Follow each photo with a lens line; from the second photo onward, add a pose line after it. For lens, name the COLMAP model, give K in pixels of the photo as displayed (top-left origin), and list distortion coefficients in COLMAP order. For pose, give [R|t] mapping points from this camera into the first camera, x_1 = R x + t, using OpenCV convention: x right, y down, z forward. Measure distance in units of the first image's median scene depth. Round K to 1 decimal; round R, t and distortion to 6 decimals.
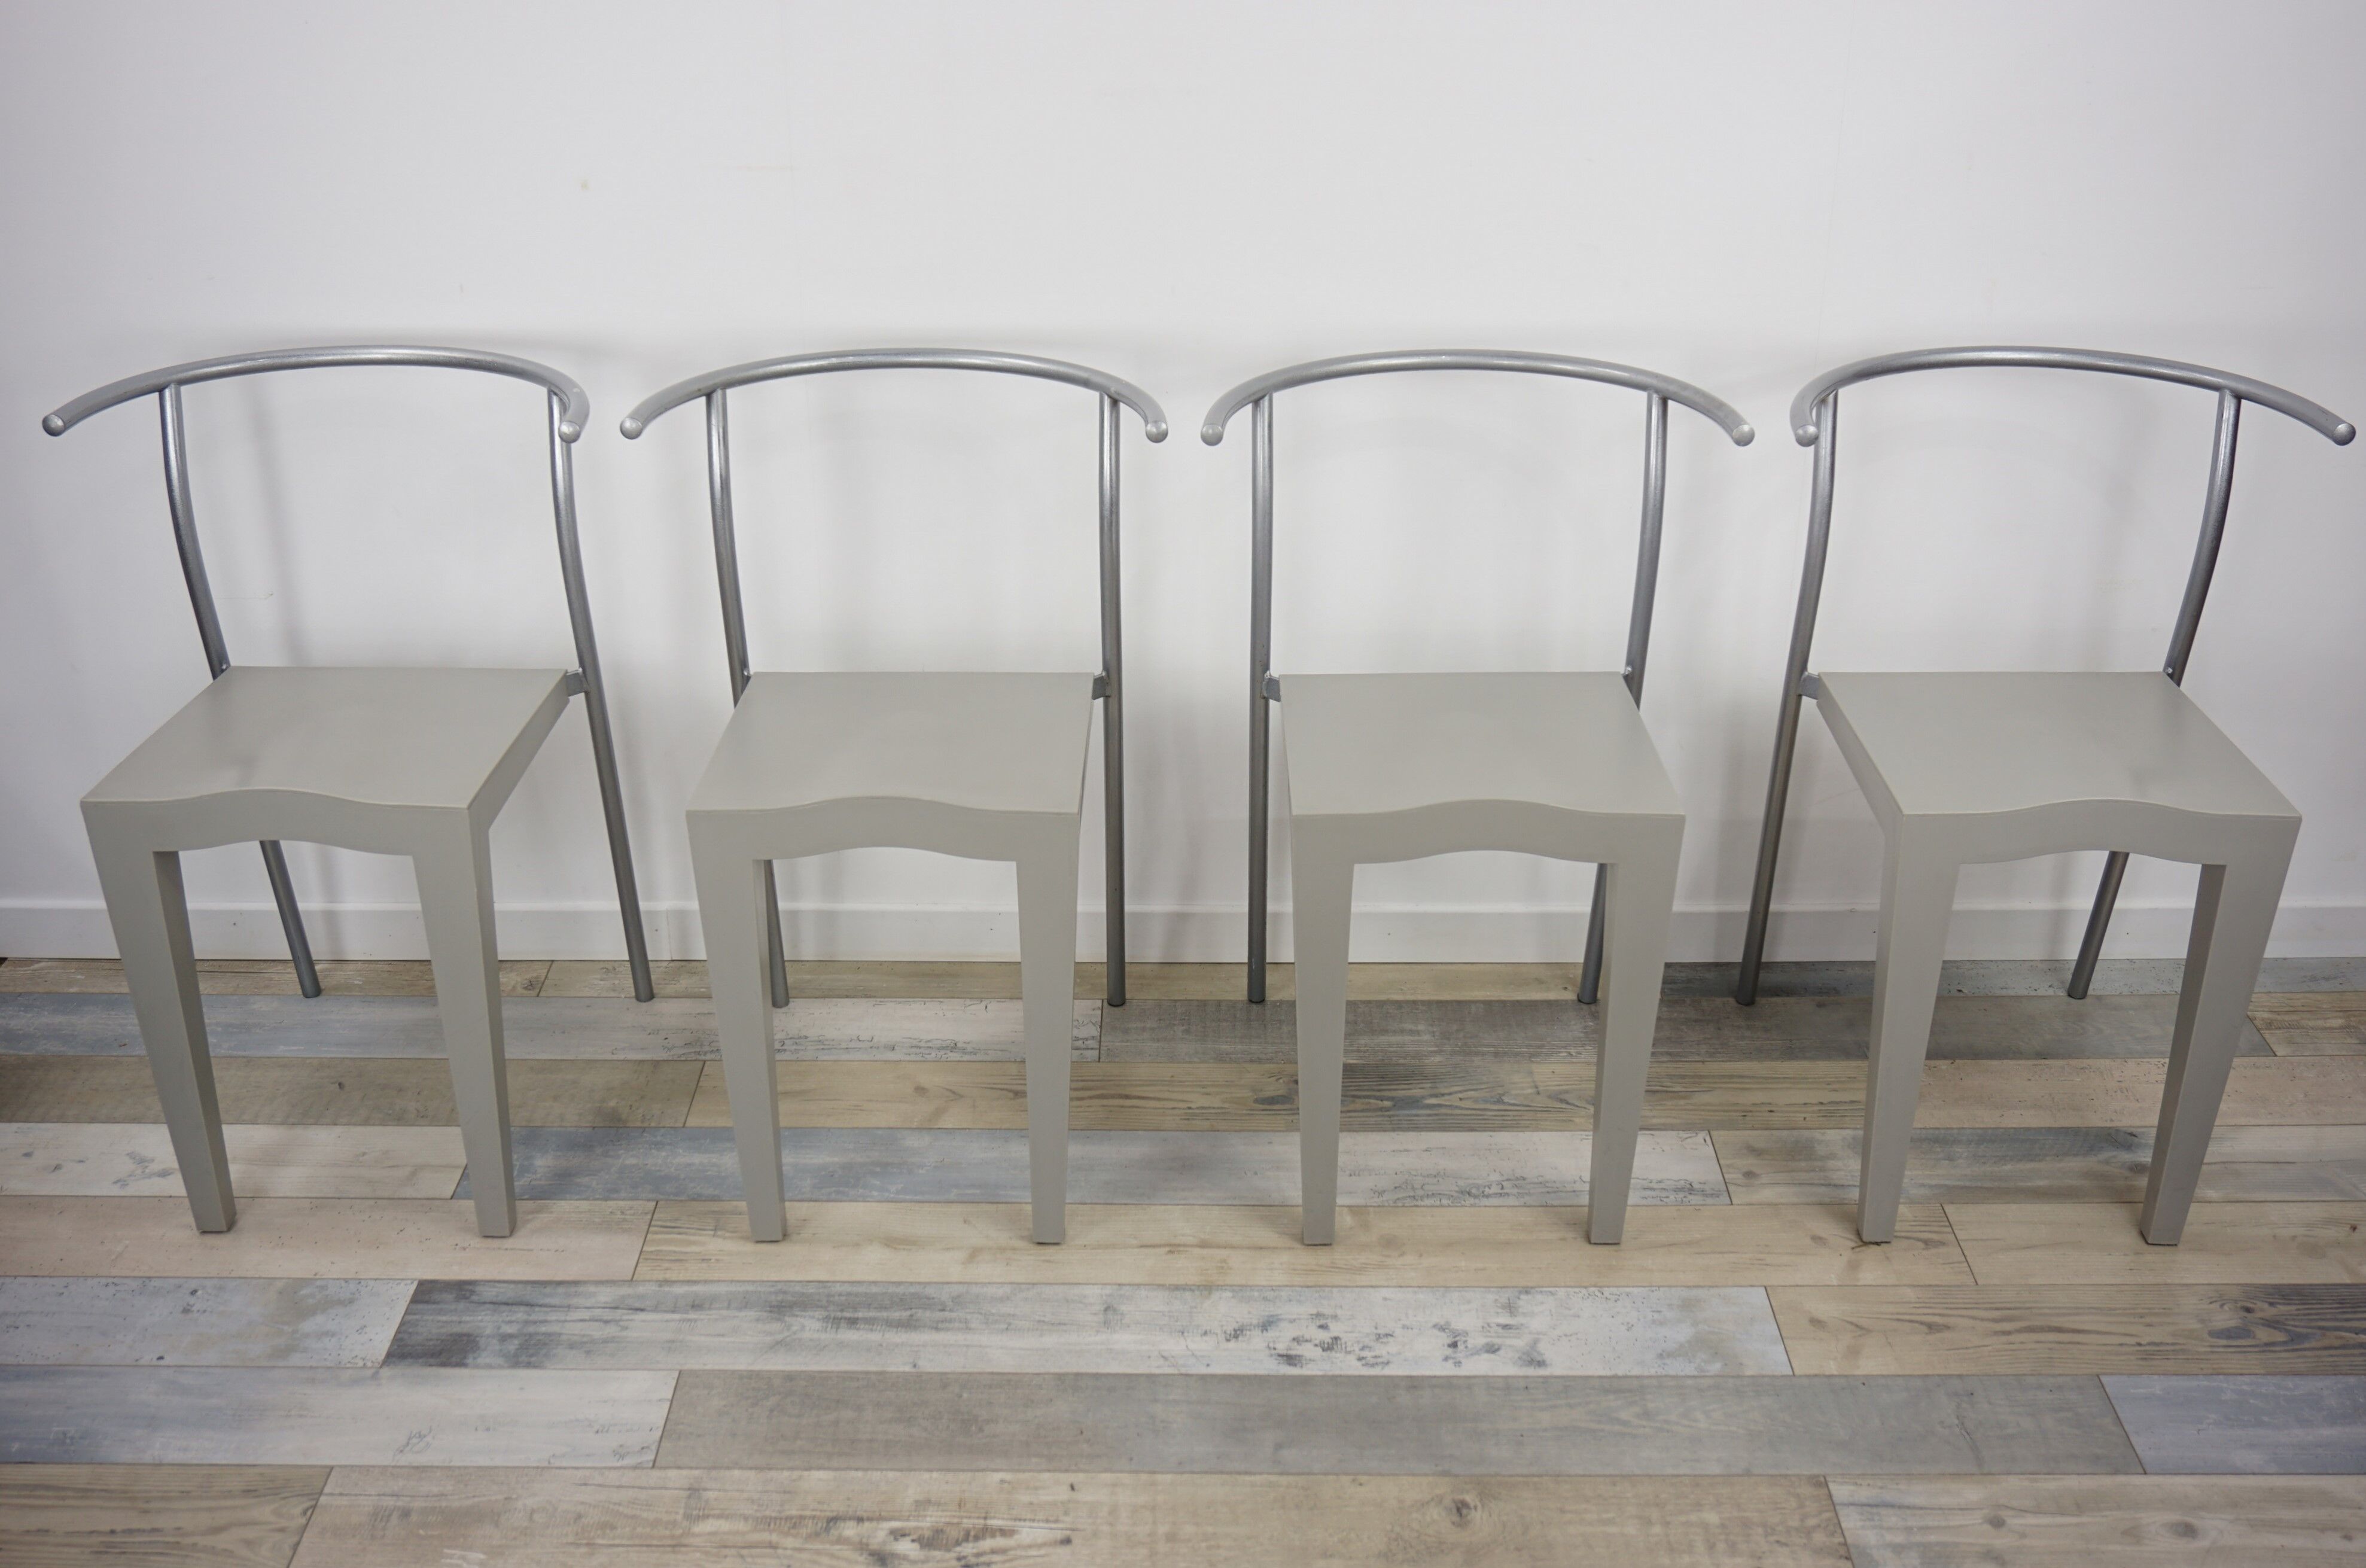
lens RADIAL K [[2548.3, 0, 1160.8], [0, 2548.3, 777.2], [0, 0, 1]] dist [-0.019228, 0.023471]
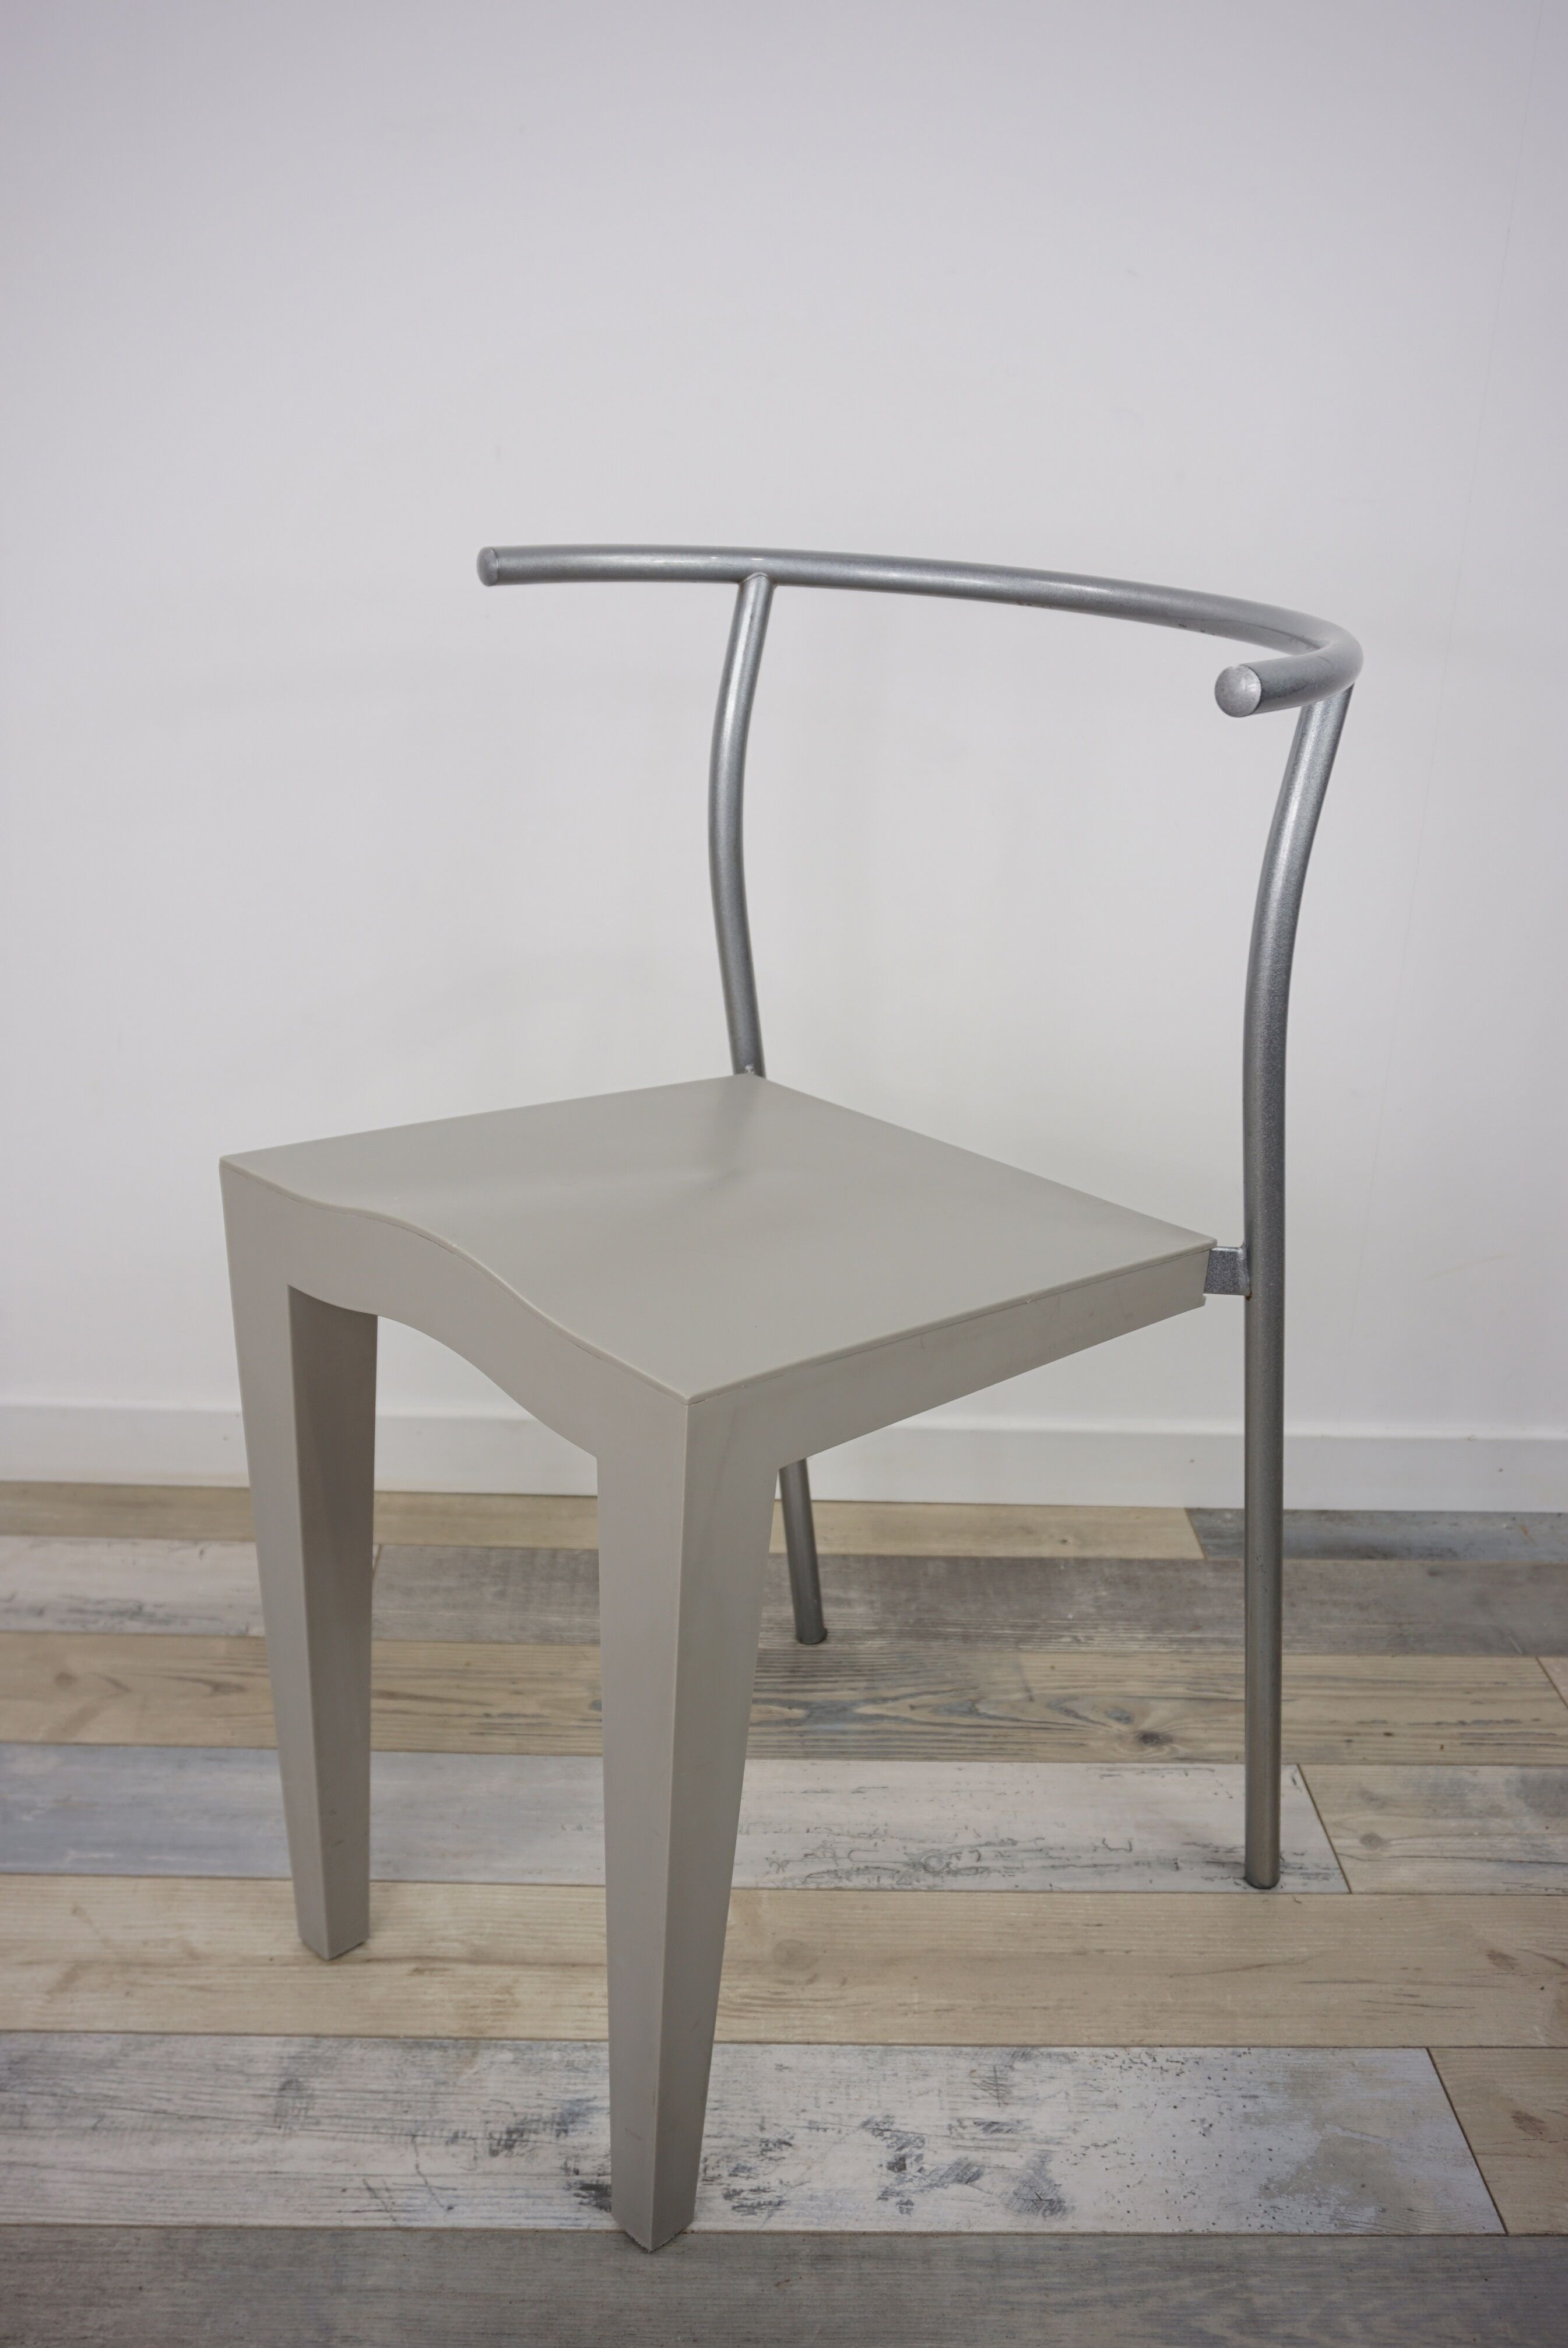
lens RADIAL K [[2244.3, 0, 784.0], [0, 2244.3, 1174.0], [0, 0, 1]] dist [0.004003, -0.007237]
pose [[0.997401, 0.030587, 0.065238, 0.050582], [-0.024410, 0.995323, -0.093467, 0.052605], [-0.067791, 0.091632, 0.993483, 0.486188]]
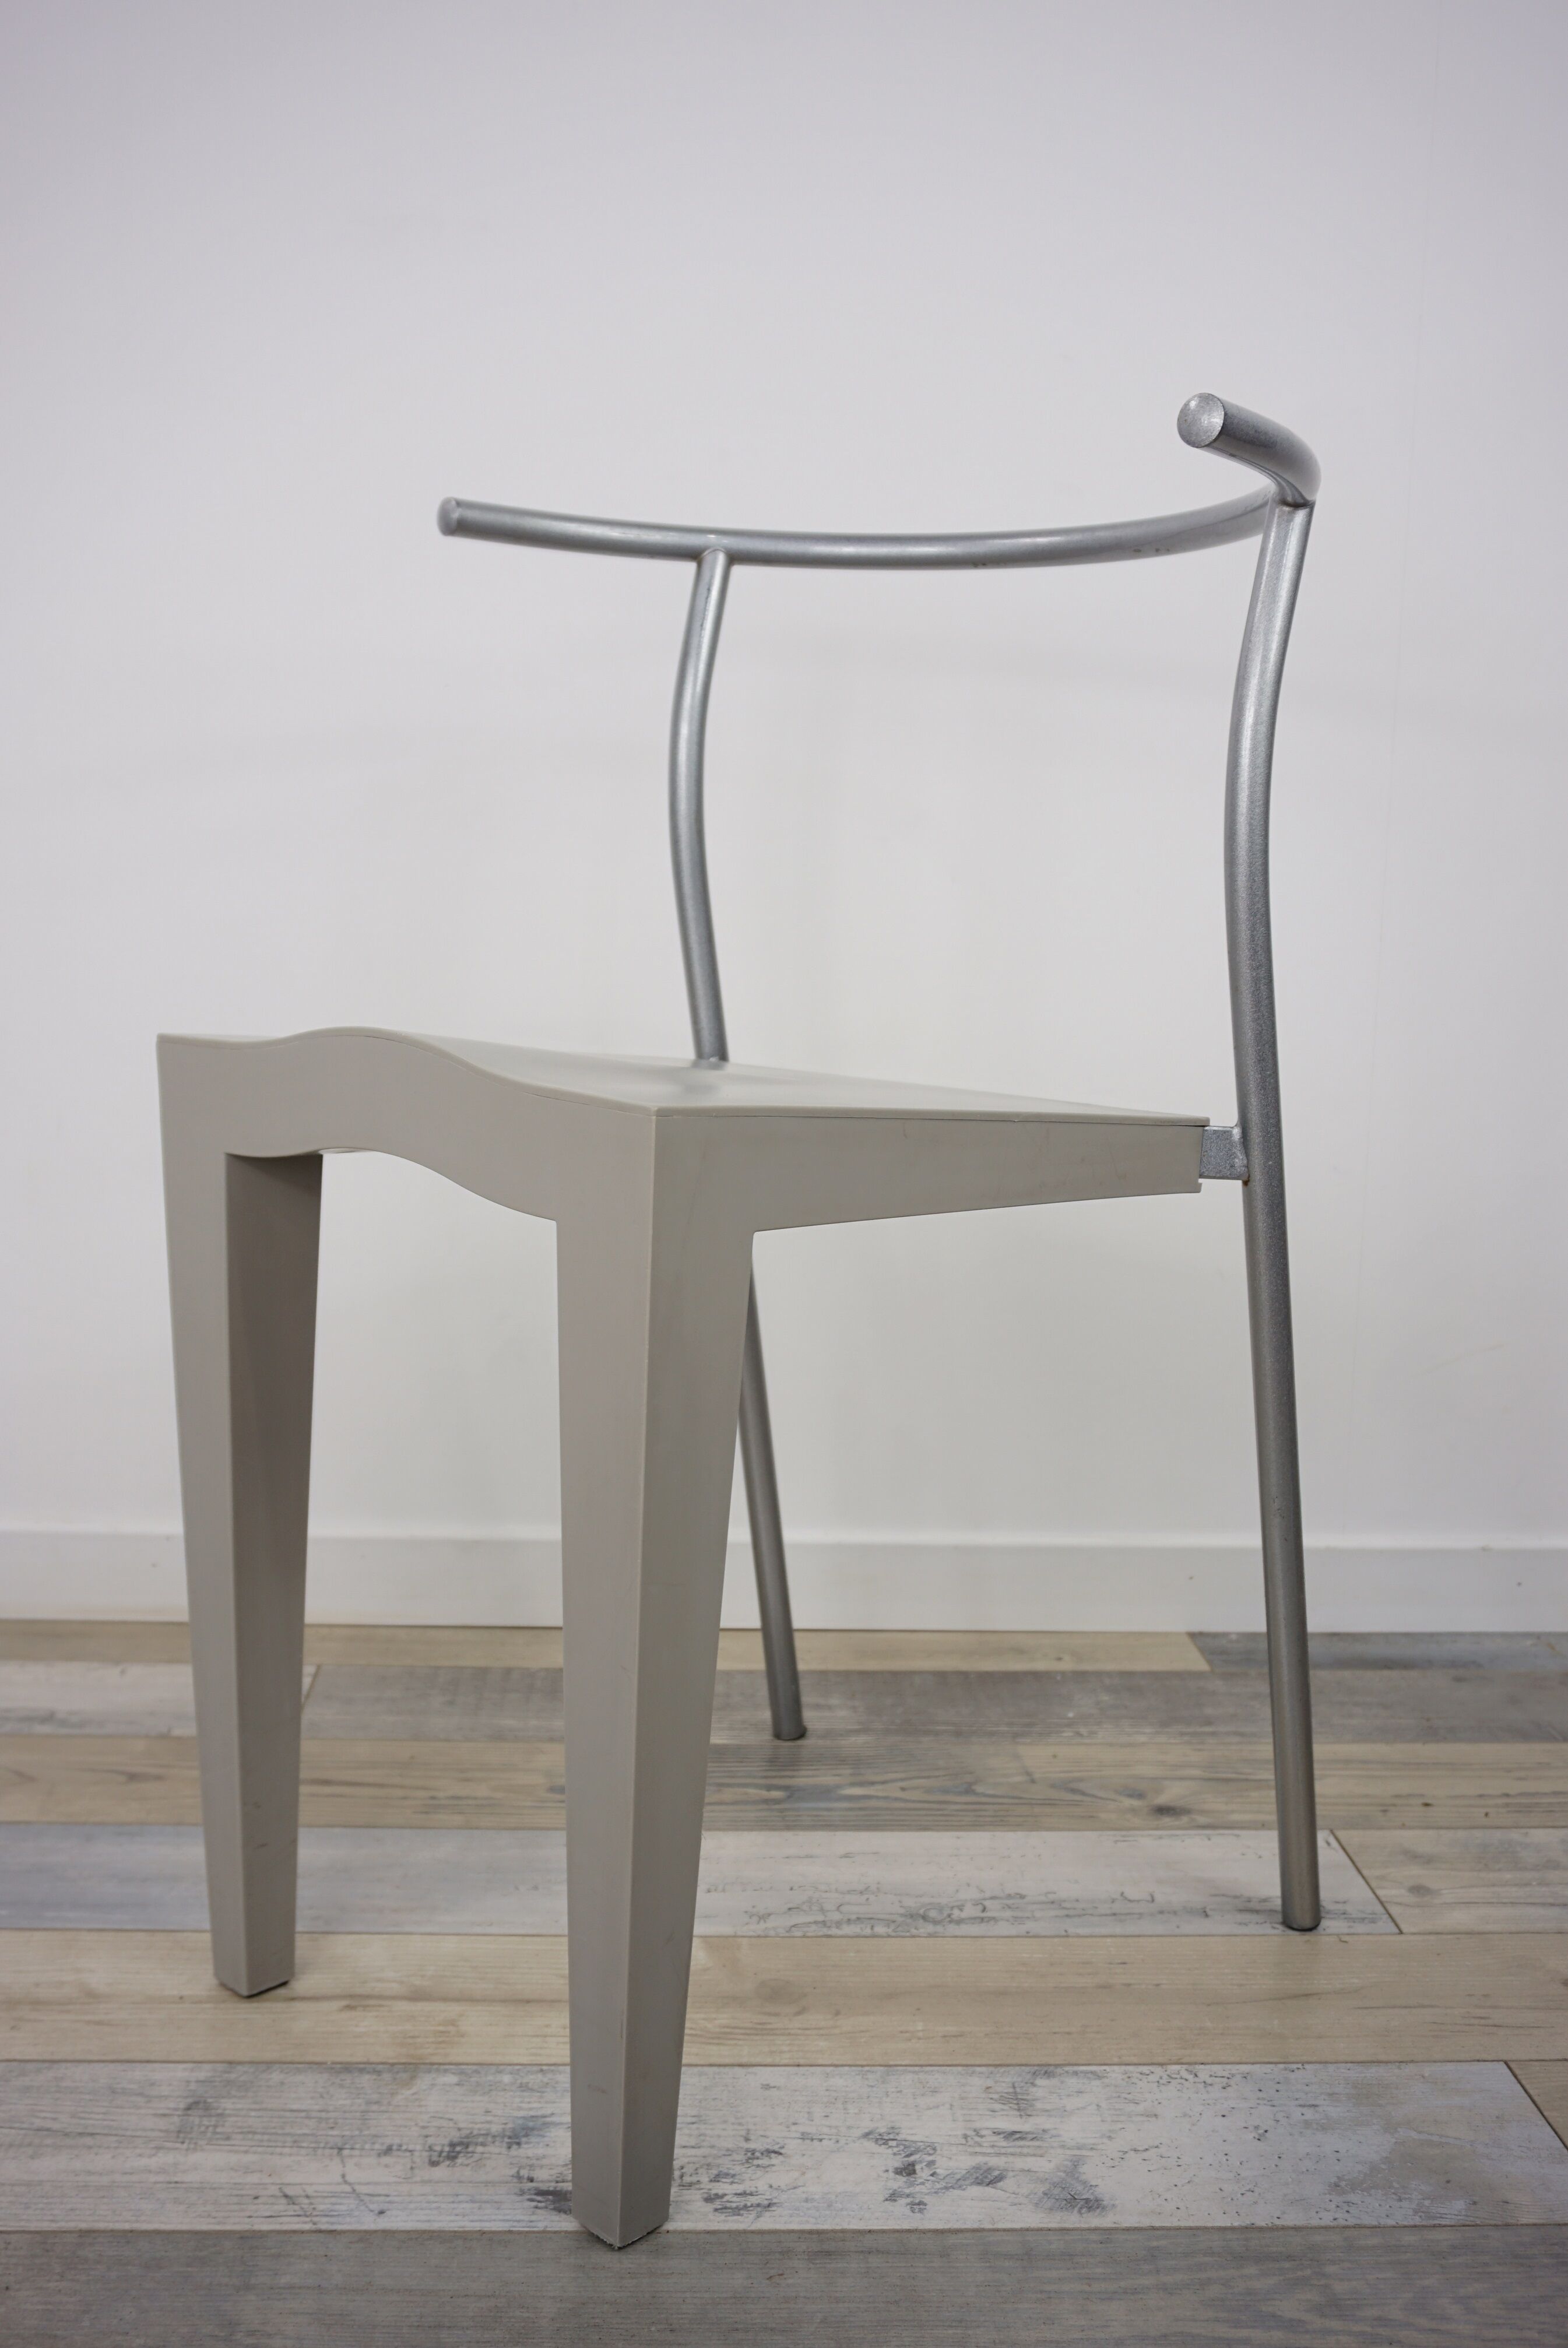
lens RADIAL K [[2244.3, 0, 784.0], [0, 2244.3, 1174.0], [0, 0, 1]] dist [0.004003, -0.007237]
pose [[0.996536, 0.028590, 0.078098, 0.052978], [-0.003159, 0.951386, -0.307984, 0.172925], [-0.083107, 0.306670, 0.948181, 0.537607]]
